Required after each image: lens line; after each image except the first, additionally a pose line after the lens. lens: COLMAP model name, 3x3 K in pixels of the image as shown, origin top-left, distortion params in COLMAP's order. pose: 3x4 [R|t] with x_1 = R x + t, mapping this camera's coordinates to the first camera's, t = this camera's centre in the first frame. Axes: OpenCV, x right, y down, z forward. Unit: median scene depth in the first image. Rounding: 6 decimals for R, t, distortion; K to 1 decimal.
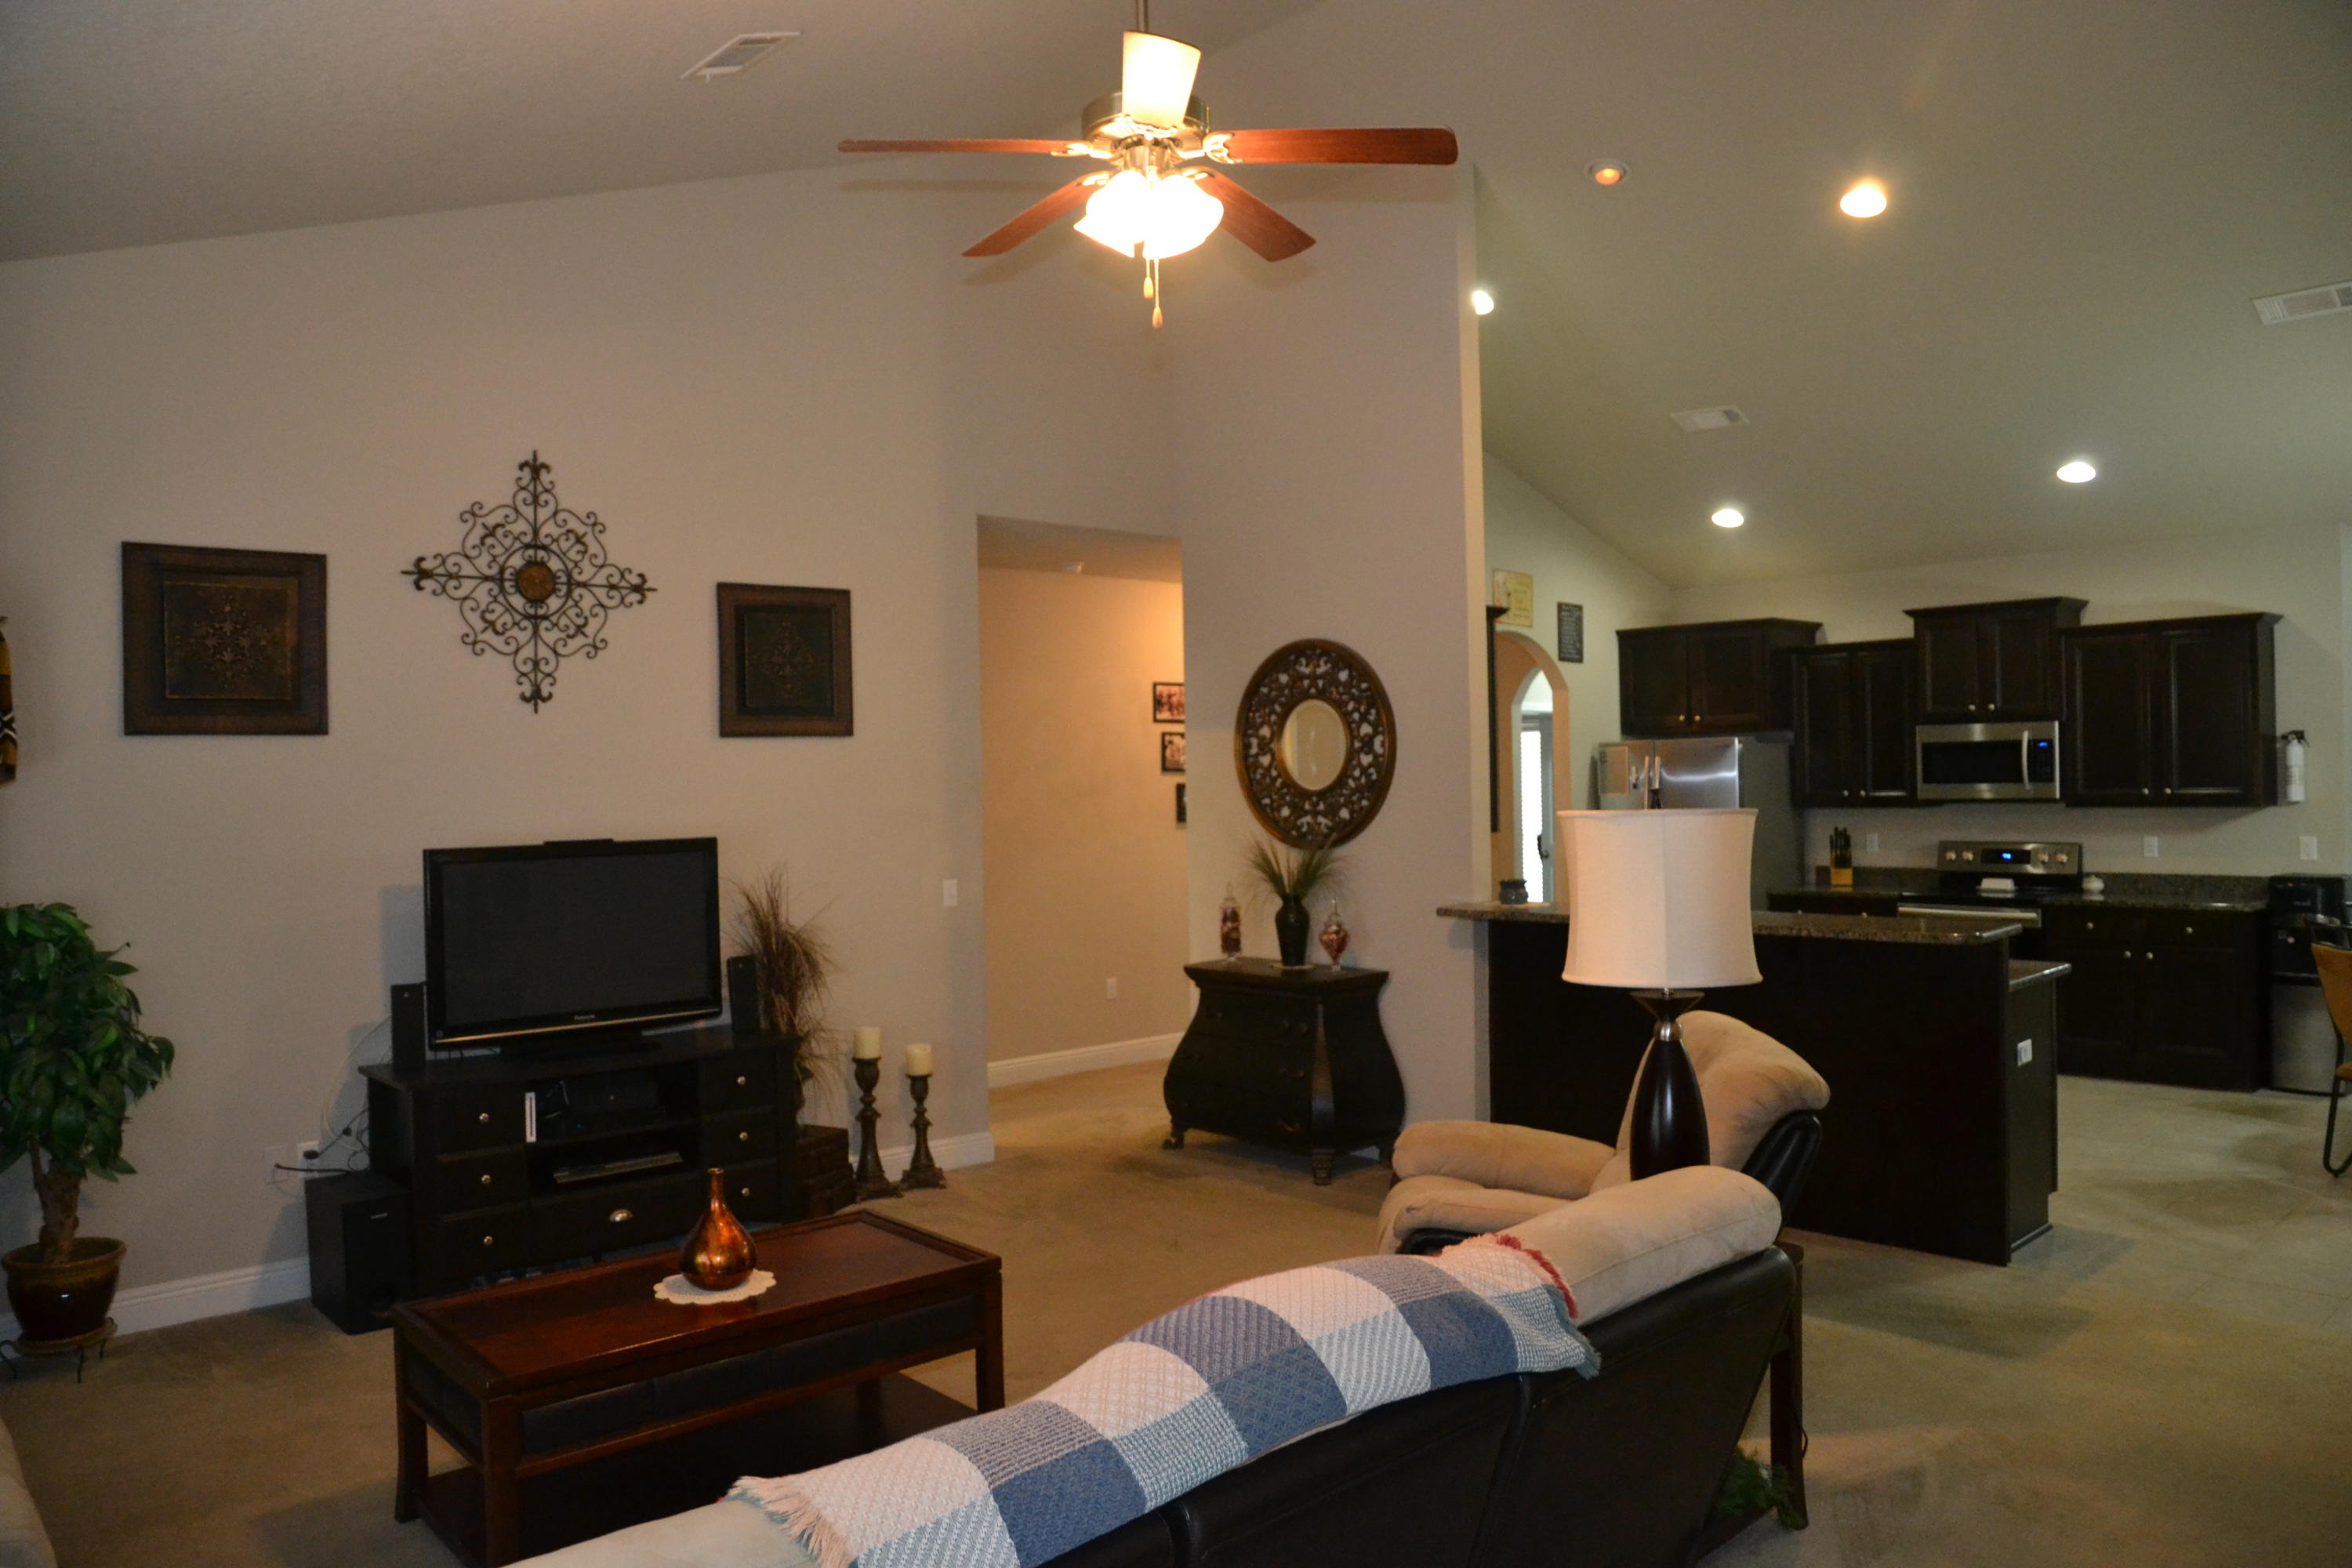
lens RADIAL K [[1665.1, 0, 1169.8], [0, 1665.1, 788.4], [0, 0, 1]] dist [-0.123666, 0.100764]
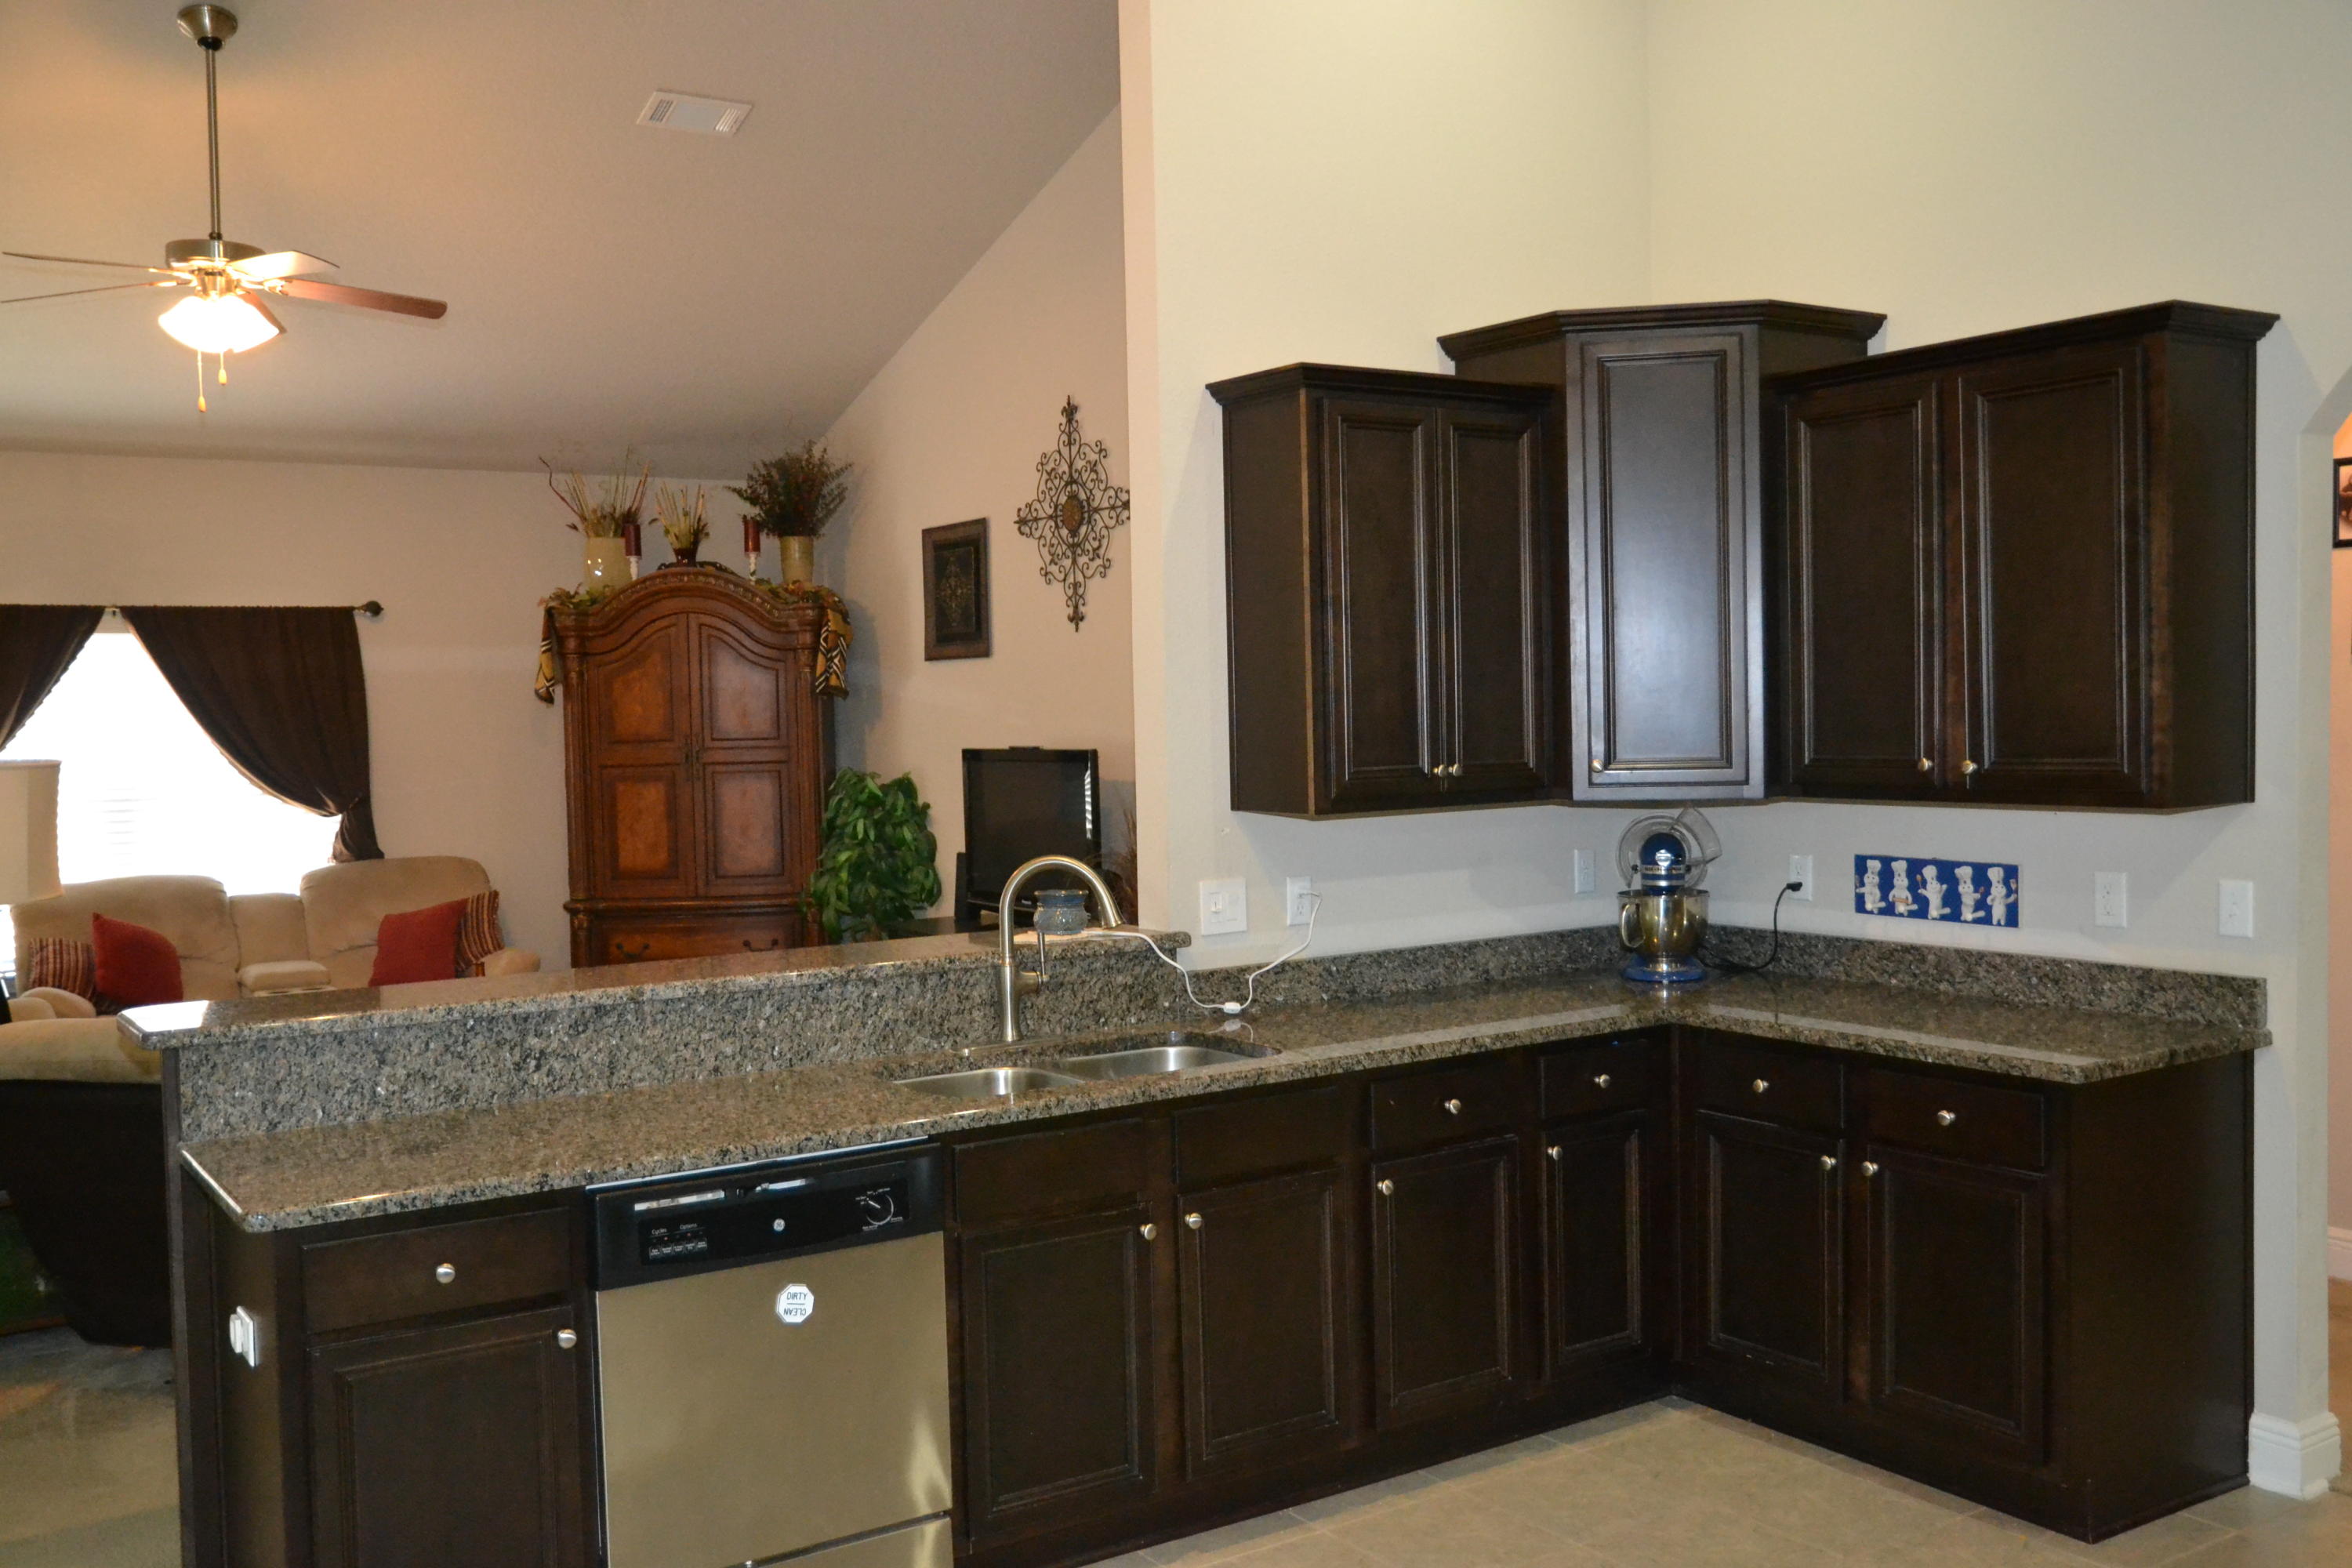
lens RADIAL K [[2097.1, 0, 1171.4], [0, 2097.1, 800.7], [0, 0, 1]] dist [-0.055560, 0.109686]
pose [[-0.164697, 0.071244, -0.983768, 0.828366], [0.021972, 0.997406, 0.068553, -0.022260], [0.986099, -0.010324, -0.165835, 1.054124]]
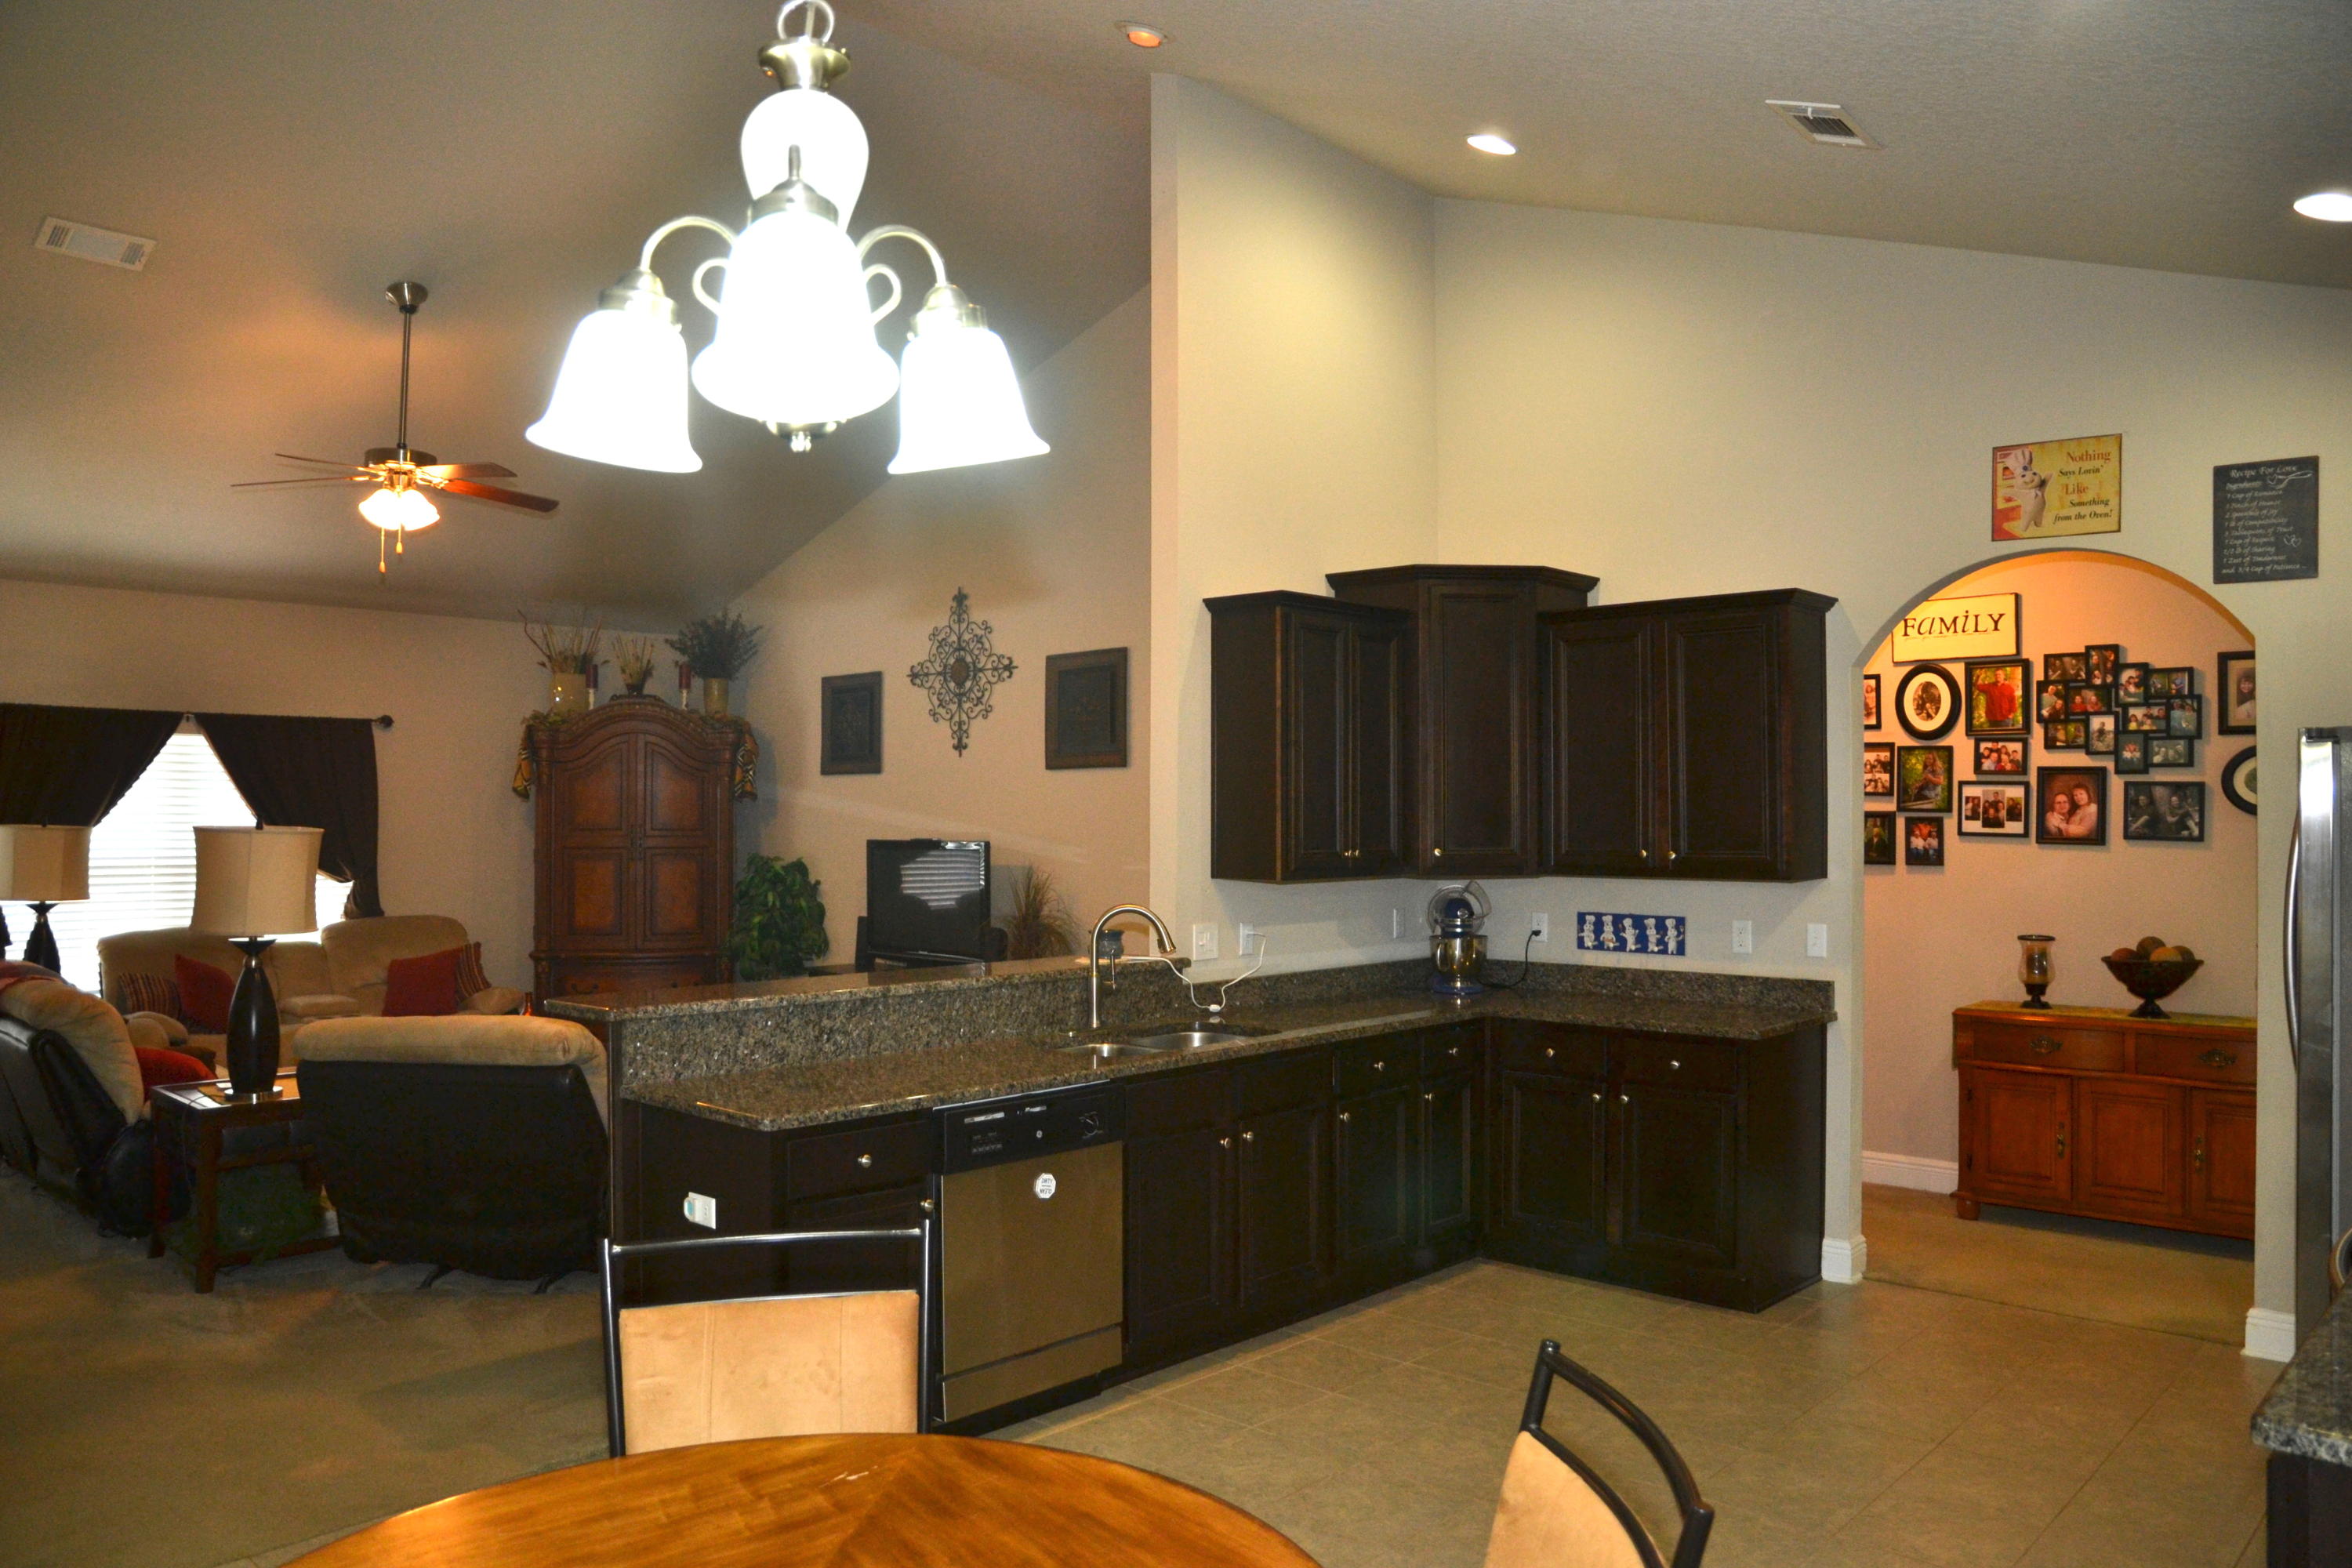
lens RADIAL K [[1665.1, 0, 1169.8], [0, 1665.1, 788.4], [0, 0, 1]] dist [-0.123666, 0.100764]
pose [[0.062834, 0.005268, -0.998010, 0.969004], [-0.006331, 0.999968, 0.004879, -0.020116], [0.998004, 0.006012, 0.062865, 0.891061]]
